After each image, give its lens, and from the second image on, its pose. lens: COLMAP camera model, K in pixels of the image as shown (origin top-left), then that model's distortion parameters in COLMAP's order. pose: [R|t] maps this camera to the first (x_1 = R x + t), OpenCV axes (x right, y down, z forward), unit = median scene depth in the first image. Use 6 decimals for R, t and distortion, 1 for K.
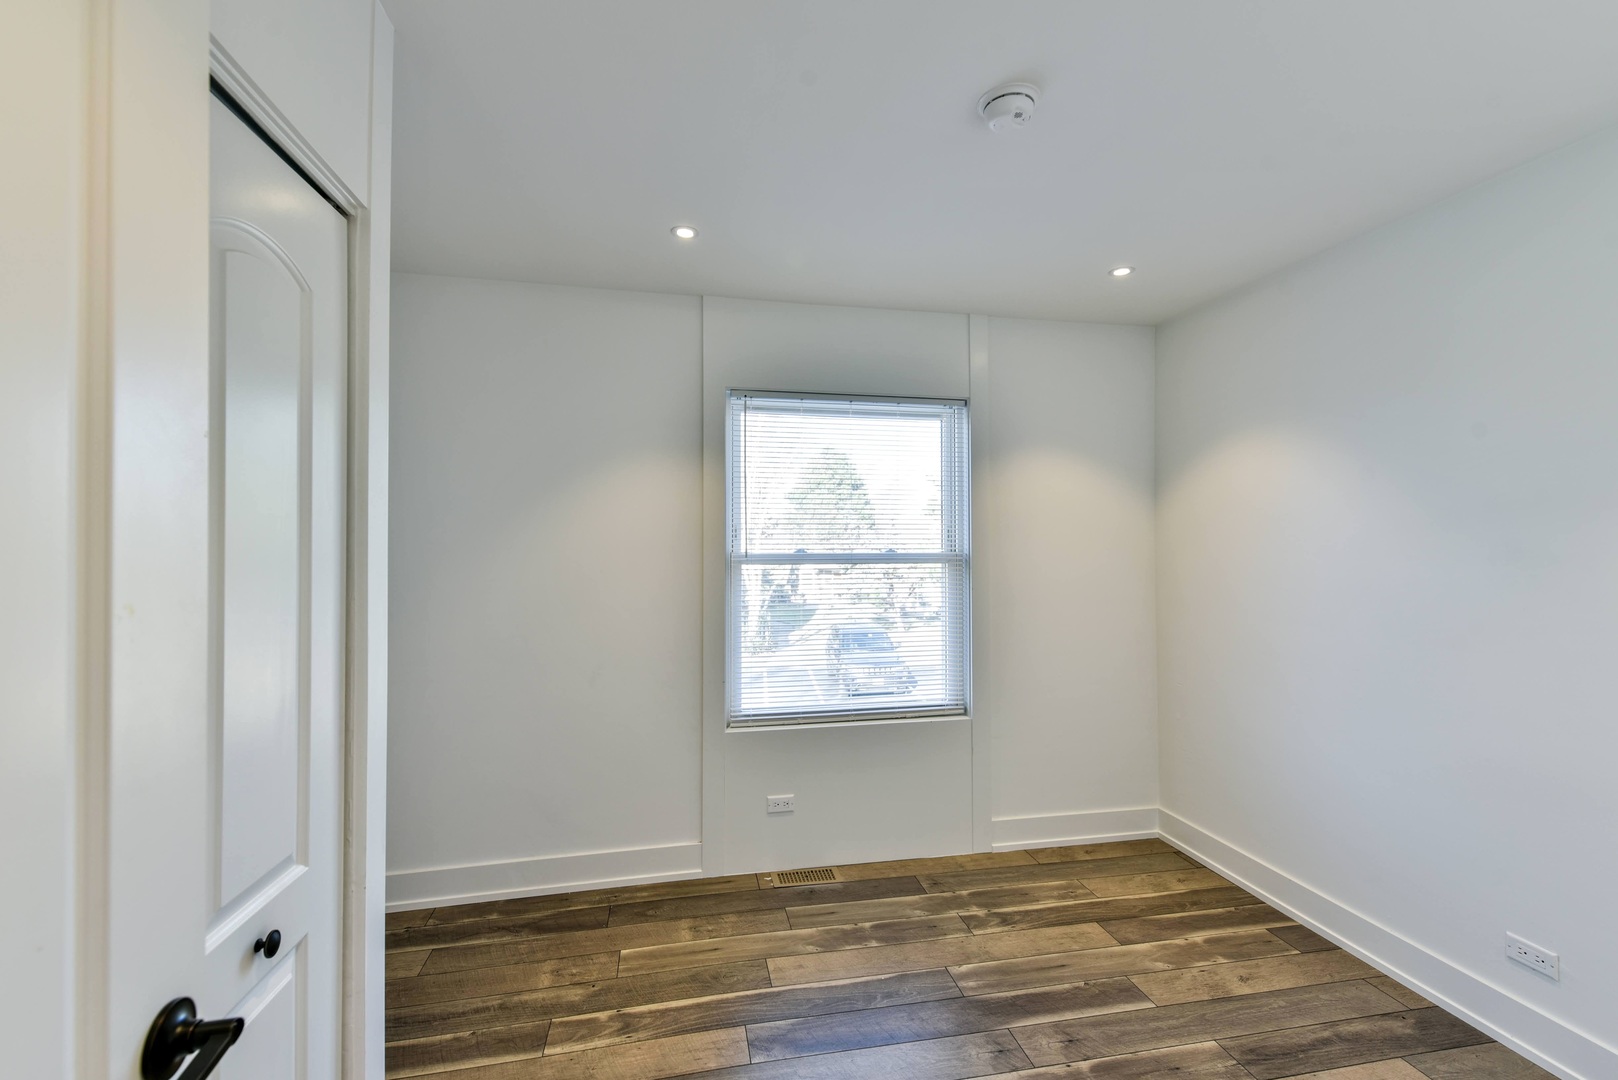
lens RADIAL K [[703.7, 0, 816.1], [0, 703.7, 533.2], [0, 0, 1]] dist [0.007520, -0.010524]
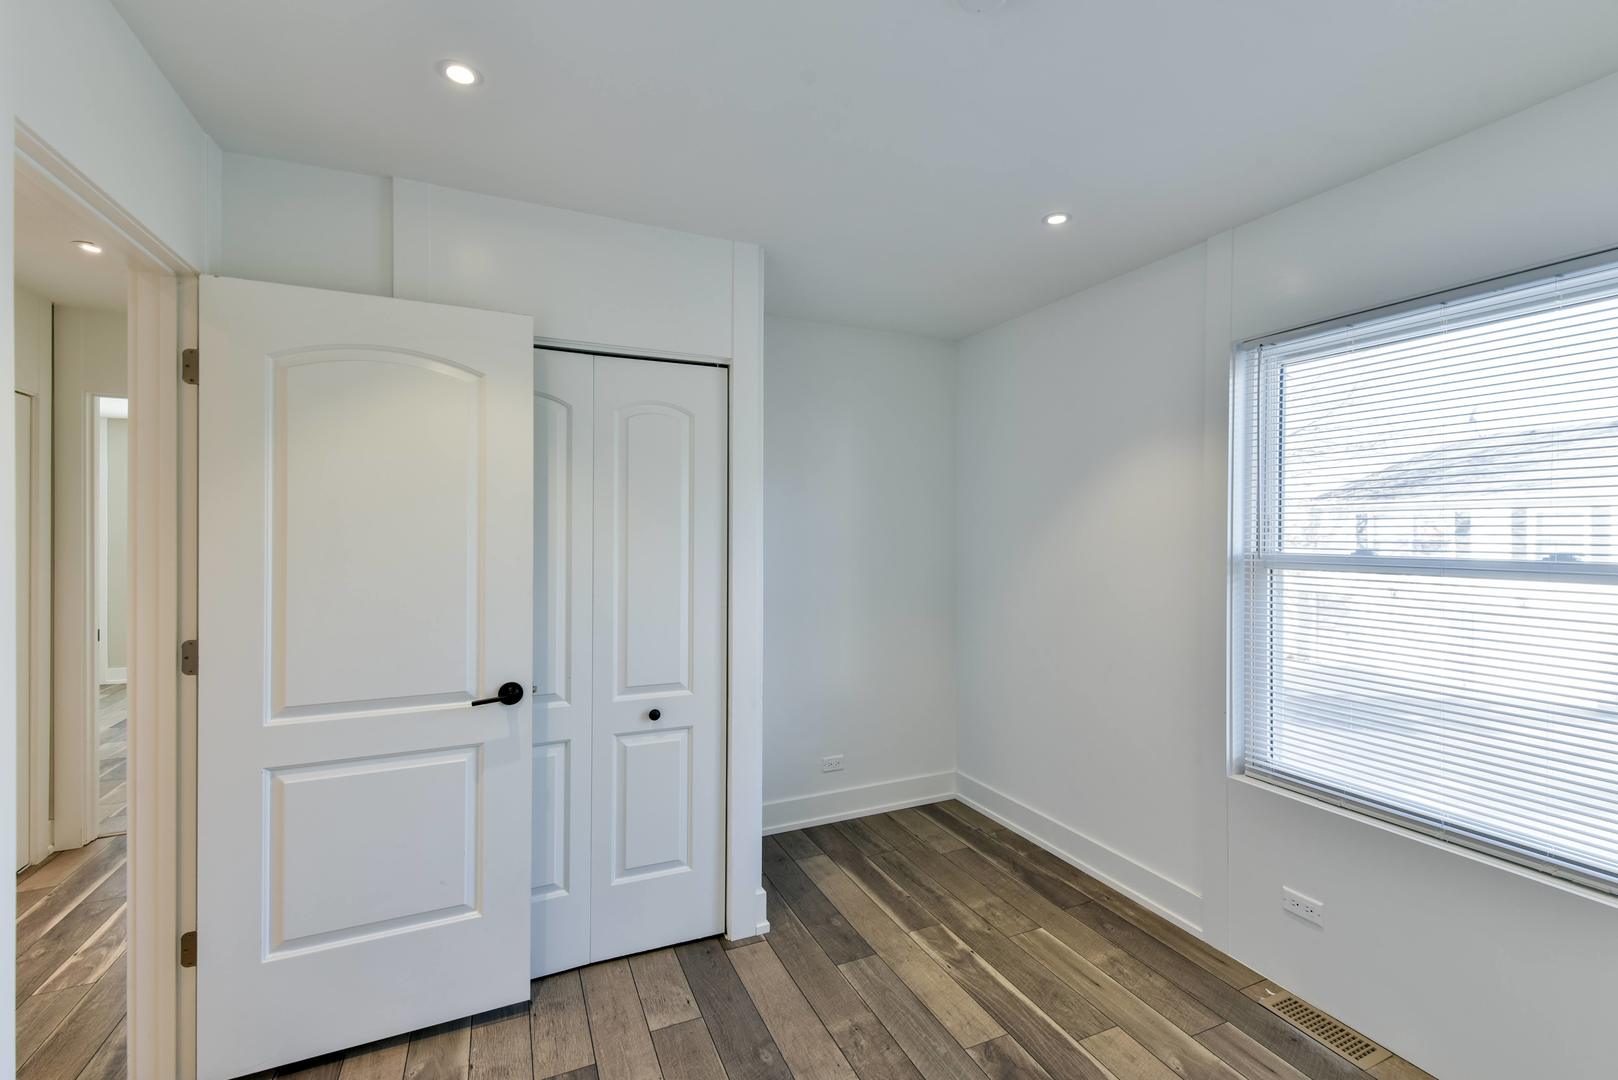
lens RADIAL K [[703.7, 0, 812.2], [0, 703.7, 529.6], [0, 0, 1]] dist [0.007520, -0.010524]
pose [[0.199445, -0.000133, -0.979909, 0.666102], [0.002862, 0.999996, 0.000447, 0.002658], [0.979905, -0.002894, 0.199444, 0.455291]]
